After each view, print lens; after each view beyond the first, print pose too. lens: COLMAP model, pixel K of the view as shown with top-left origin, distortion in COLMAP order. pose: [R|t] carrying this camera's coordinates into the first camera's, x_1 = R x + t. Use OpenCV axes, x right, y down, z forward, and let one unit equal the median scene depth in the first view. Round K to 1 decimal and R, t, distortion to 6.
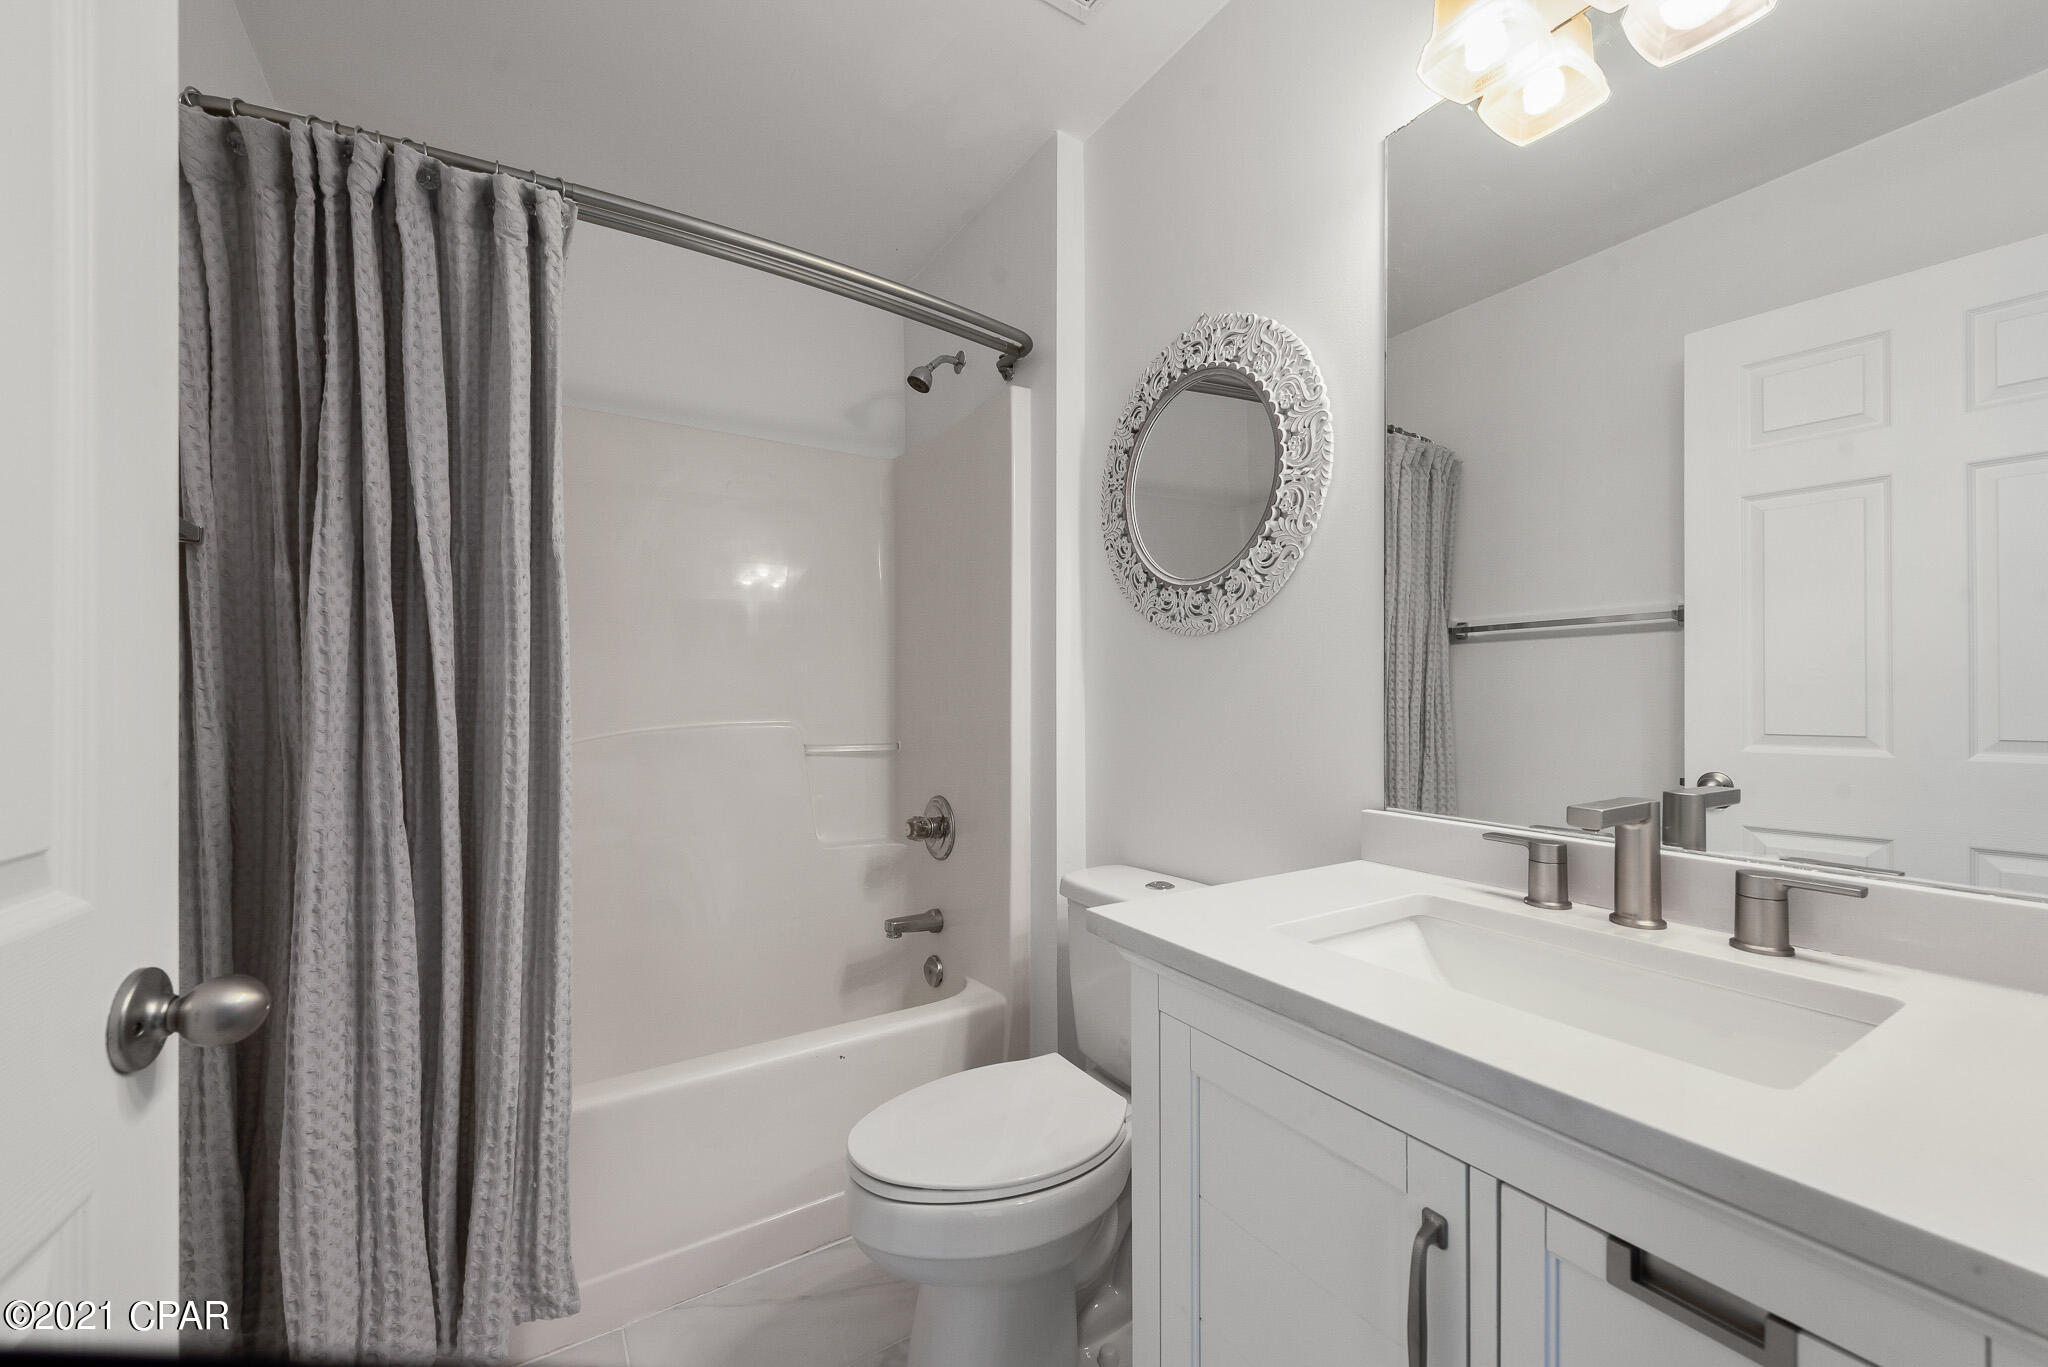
lens RADIAL K [[804.7, 0, 1023.0], [0, 804.7, 700.9], [0, 0, 1]] dist [0.006226, -0.001229]
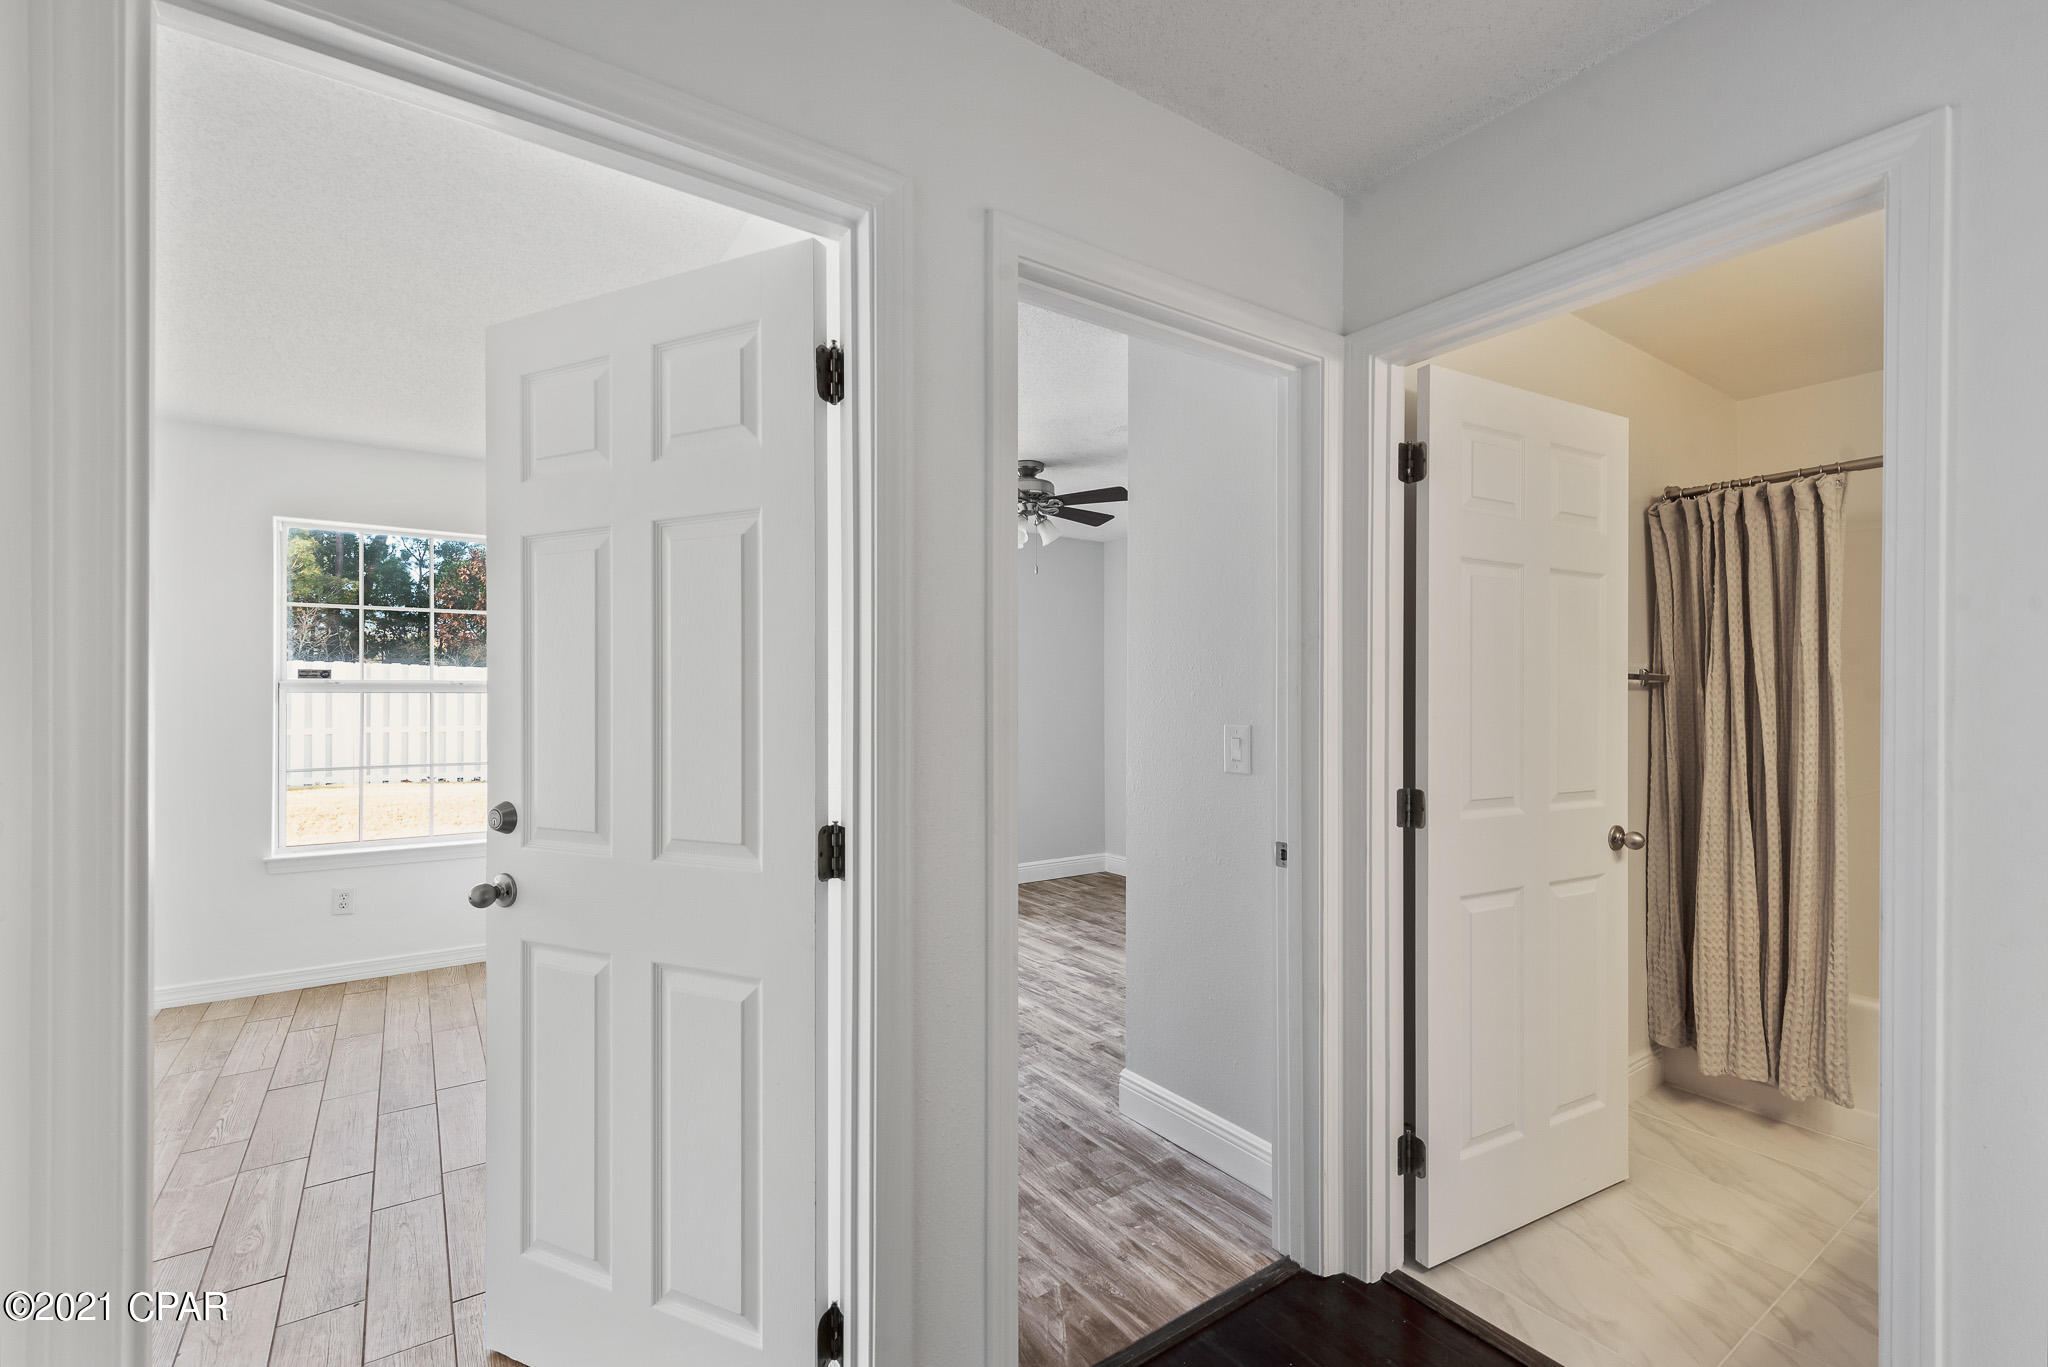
lens RADIAL K [[860.6, 0, 1026.3], [0, 860.6, 690.9], [0, 0, 1]] dist [-0.000766, -0.000153]
pose [[0.037007, -0.000260, -0.999315, 1.404580], [-0.000503, 1.000000, -0.000279, -0.158048], [0.999315, 0.000513, 0.037007, -0.959303]]
